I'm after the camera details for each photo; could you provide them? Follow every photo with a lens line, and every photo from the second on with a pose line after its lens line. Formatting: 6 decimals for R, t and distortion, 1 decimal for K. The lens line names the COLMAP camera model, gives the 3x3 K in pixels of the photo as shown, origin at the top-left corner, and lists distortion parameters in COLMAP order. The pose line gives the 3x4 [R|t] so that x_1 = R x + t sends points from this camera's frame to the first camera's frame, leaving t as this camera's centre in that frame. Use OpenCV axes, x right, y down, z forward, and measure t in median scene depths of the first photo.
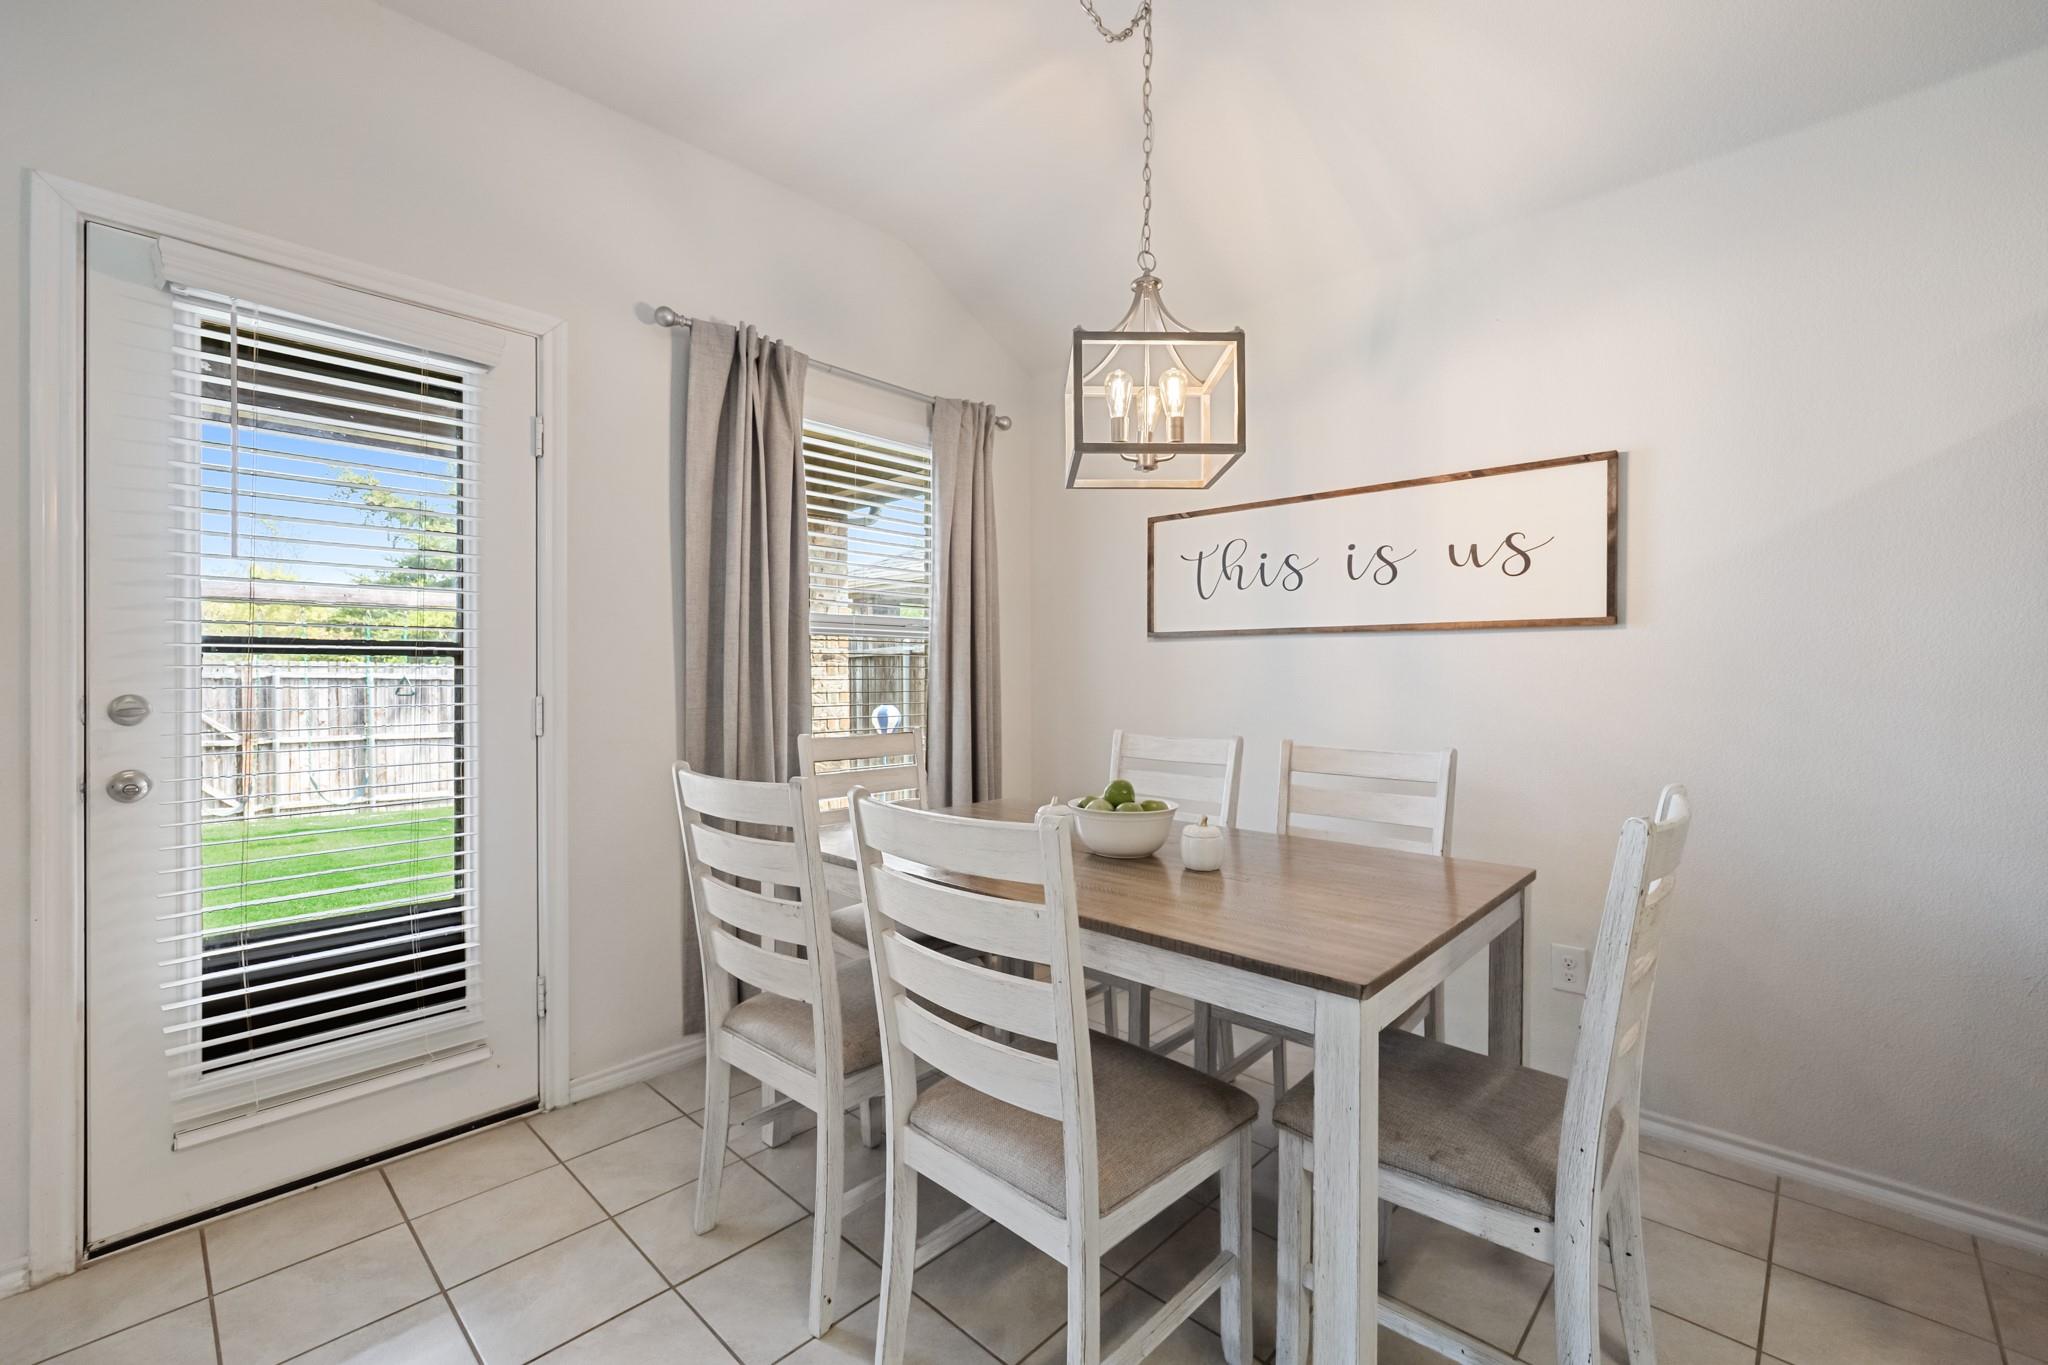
lens RADIAL K [[854.4, 0, 1027.7], [0, 854.4, 673.2], [0, 0, 1]] dist [0.002280, 0.000347]
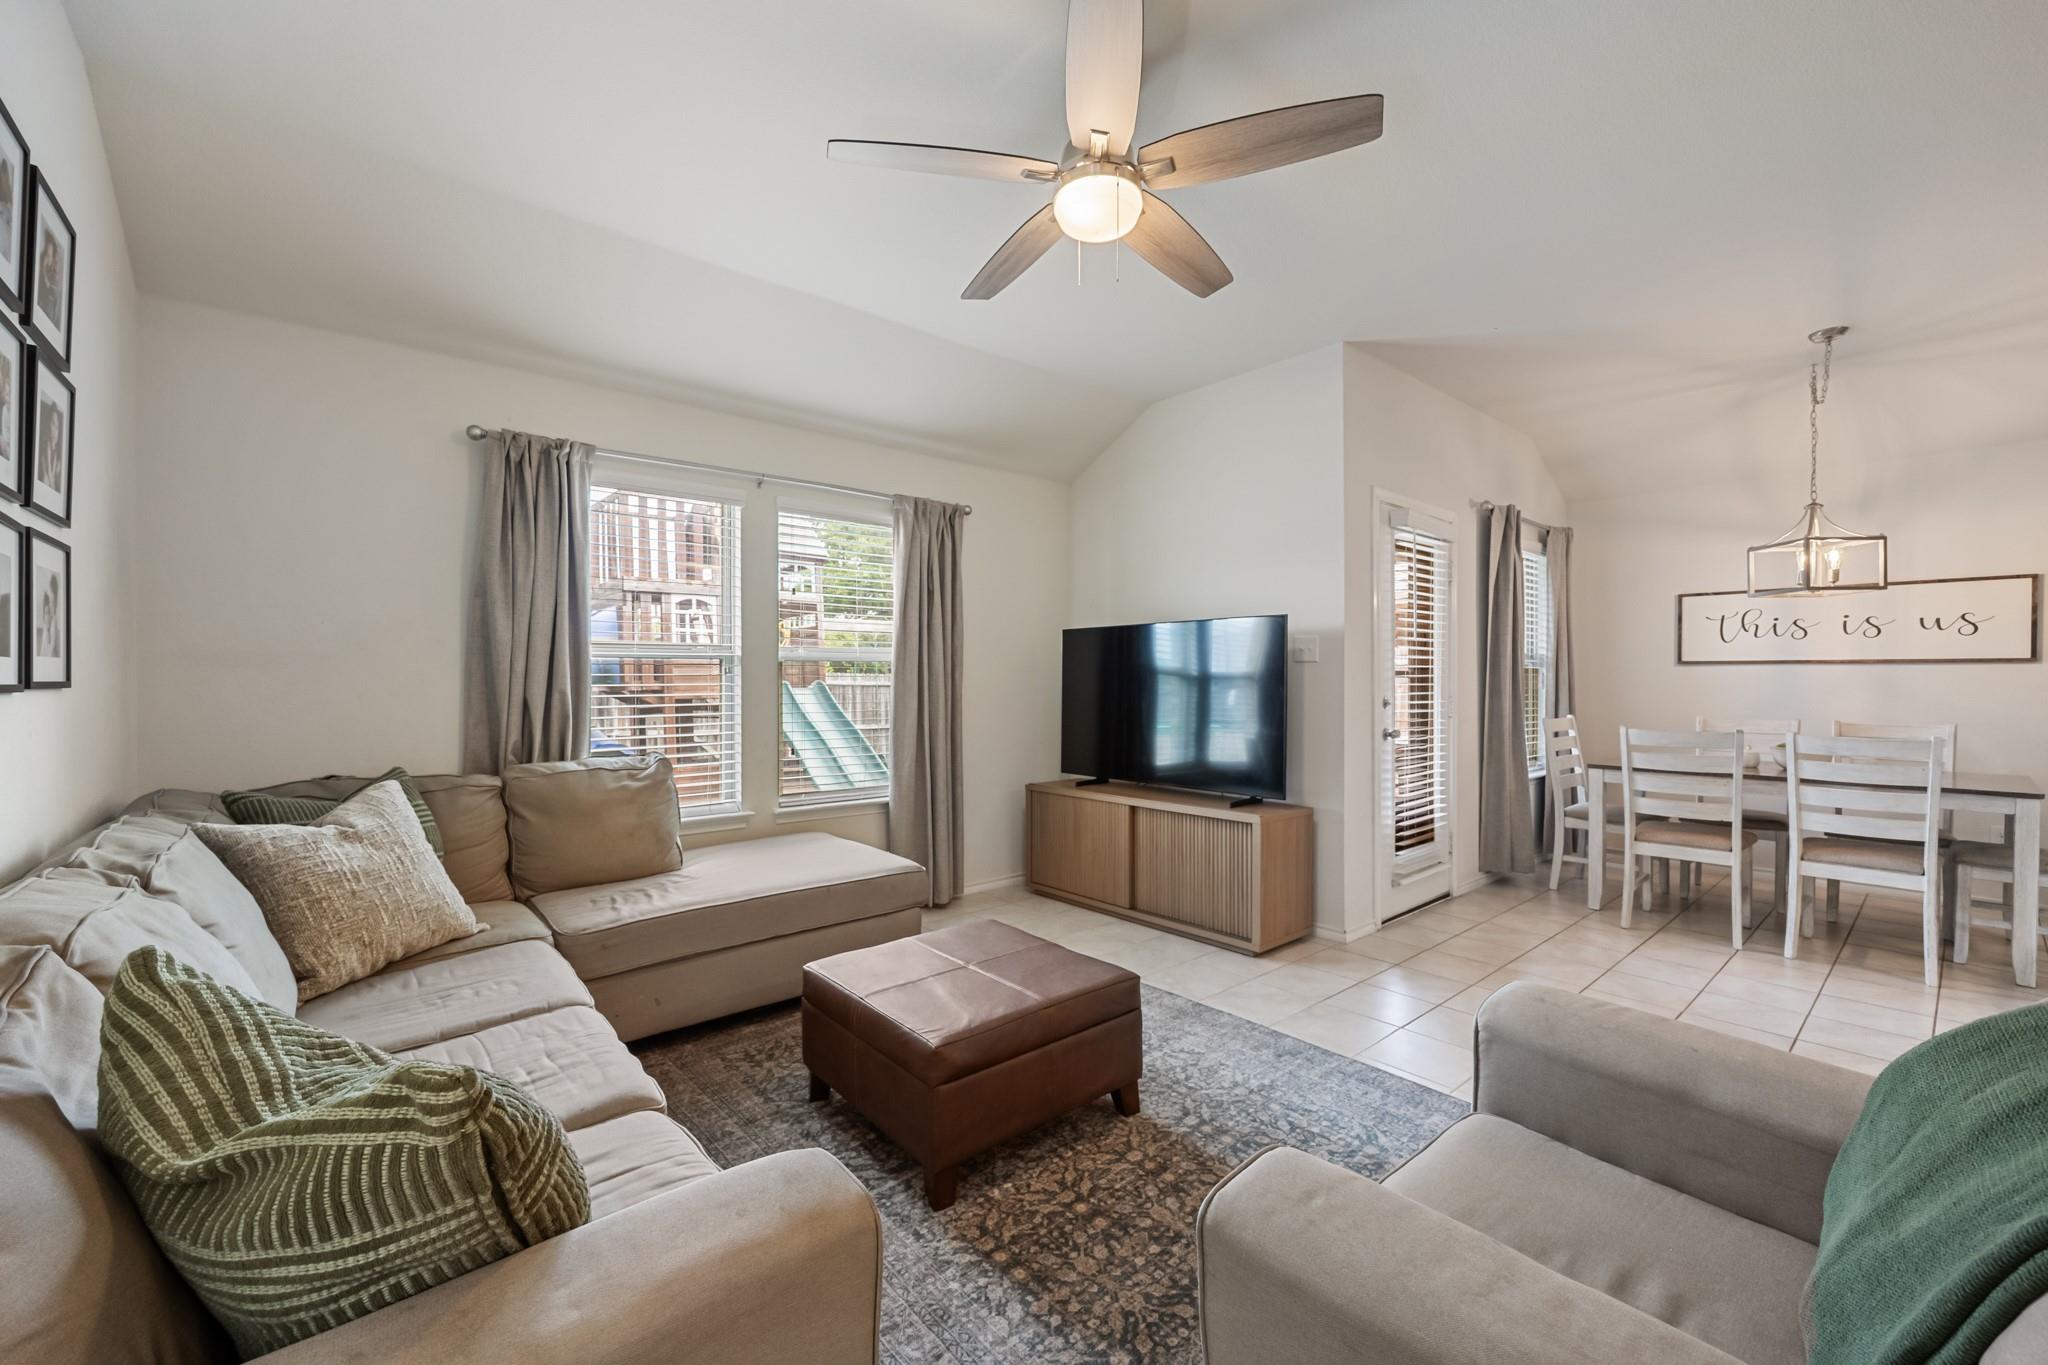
lens RADIAL K [[812.7, 0, 1024.0], [0, 812.7, 682.5], [0, 0, 1]] dist [-0.008429, 0.000449]
pose [[0.993922, -0.000436, -0.110083, -1.317279], [0.000872, 0.999992, 0.003915, -0.016656], [0.110081, -0.003987, 0.993915, -1.011165]]
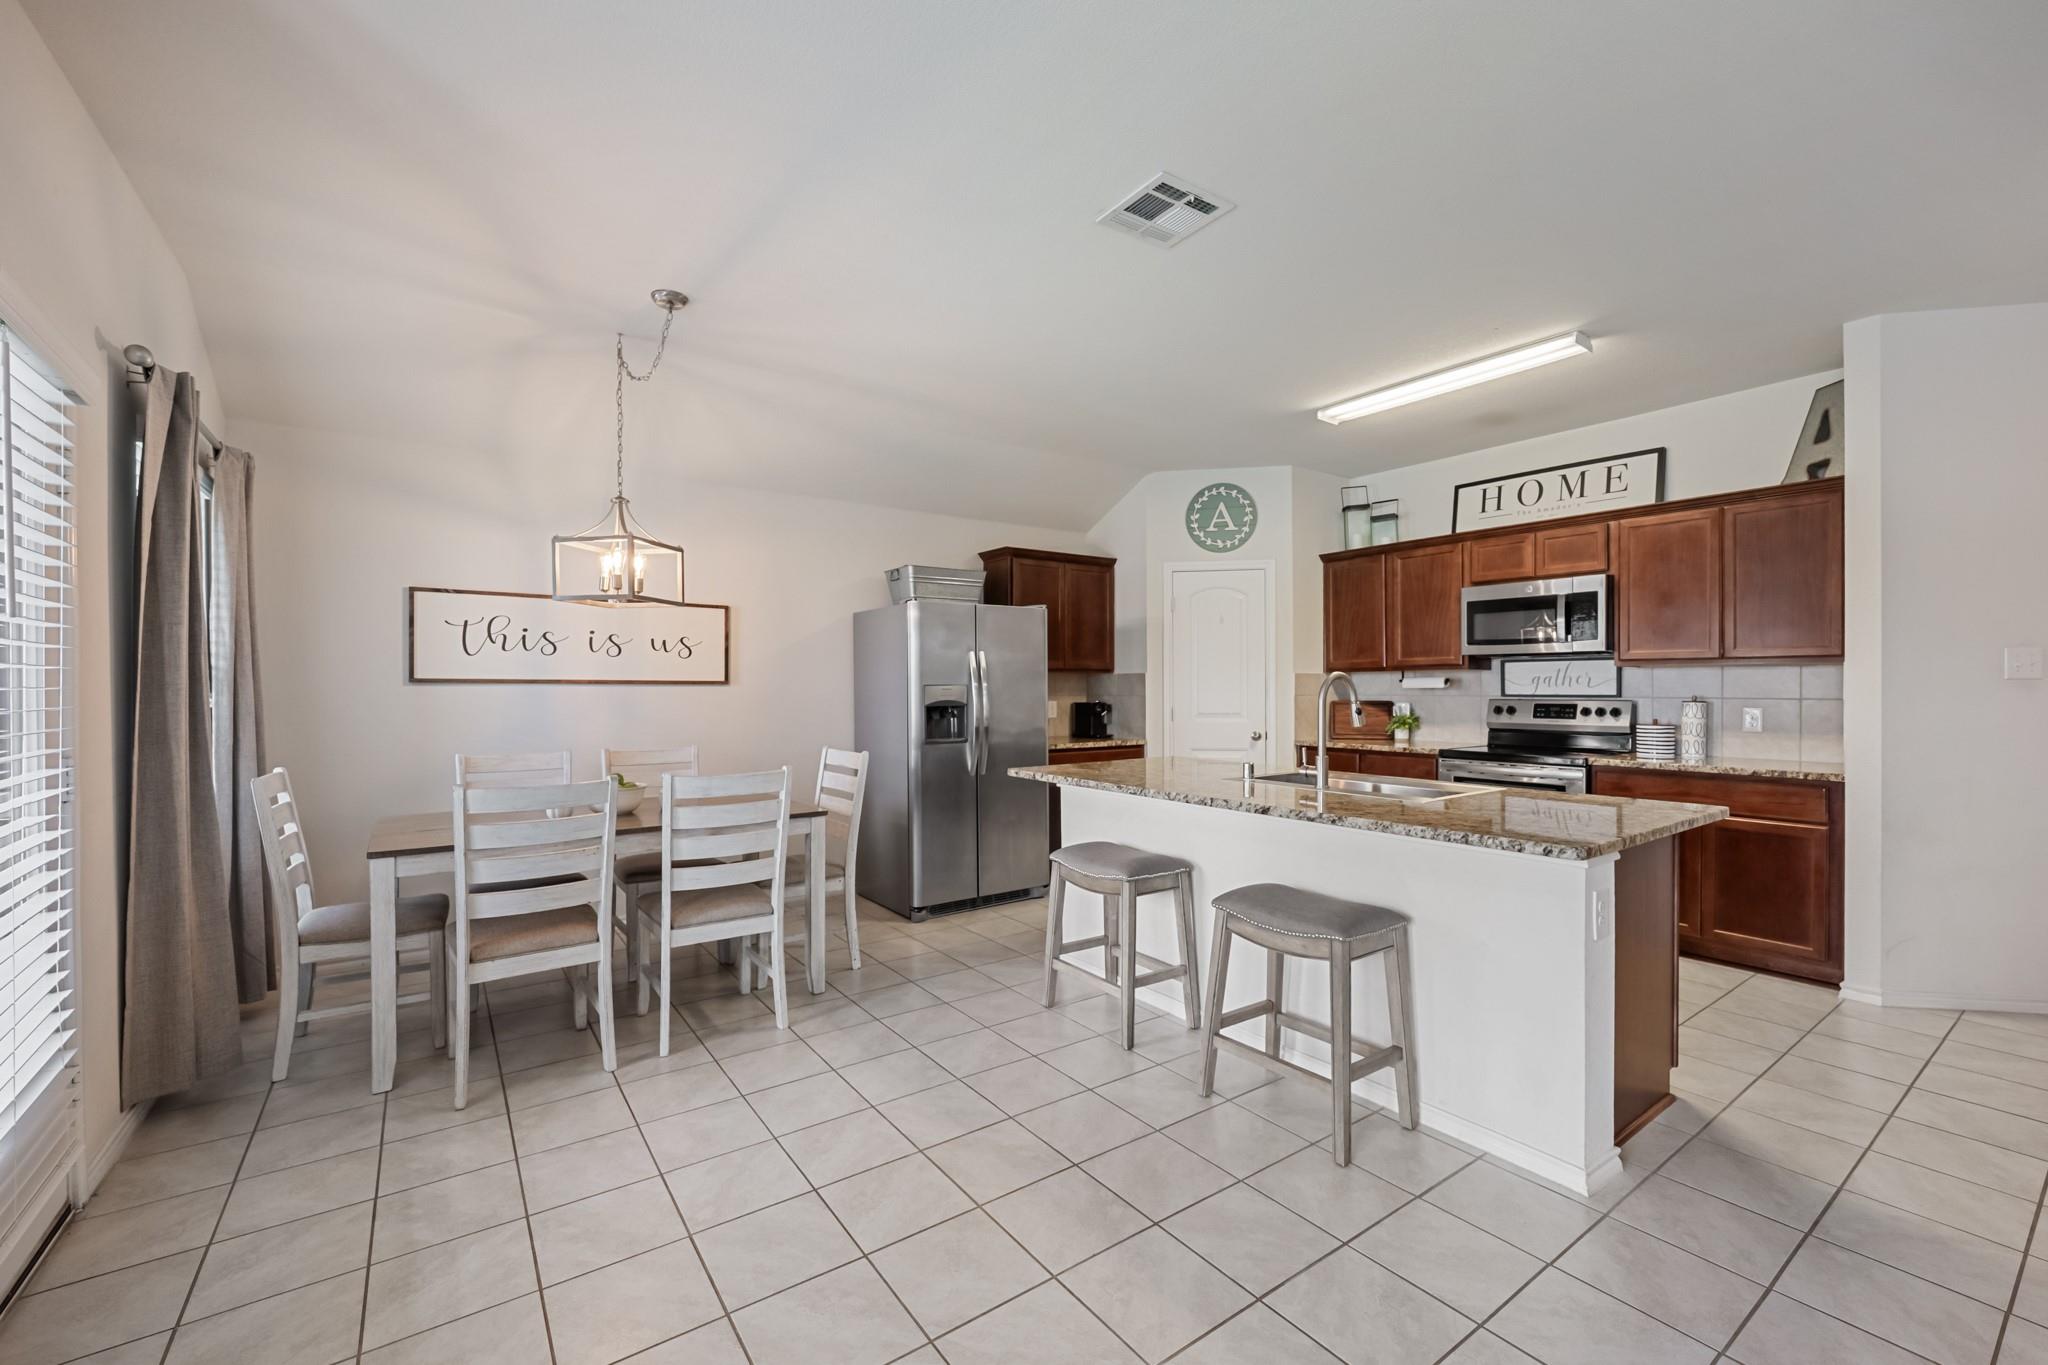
lens RADIAL K [[840.7, 0, 1025.8], [0, 840.7, 689.9], [0, 0, 1]] dist [-0.005121, -0.000023]
pose [[0.190838, -0.002263, 0.981619, -1.188829], [0.003630, 0.999992, 0.001599, -0.039837], [-0.981615, 0.003258, 0.190844, -0.154017]]
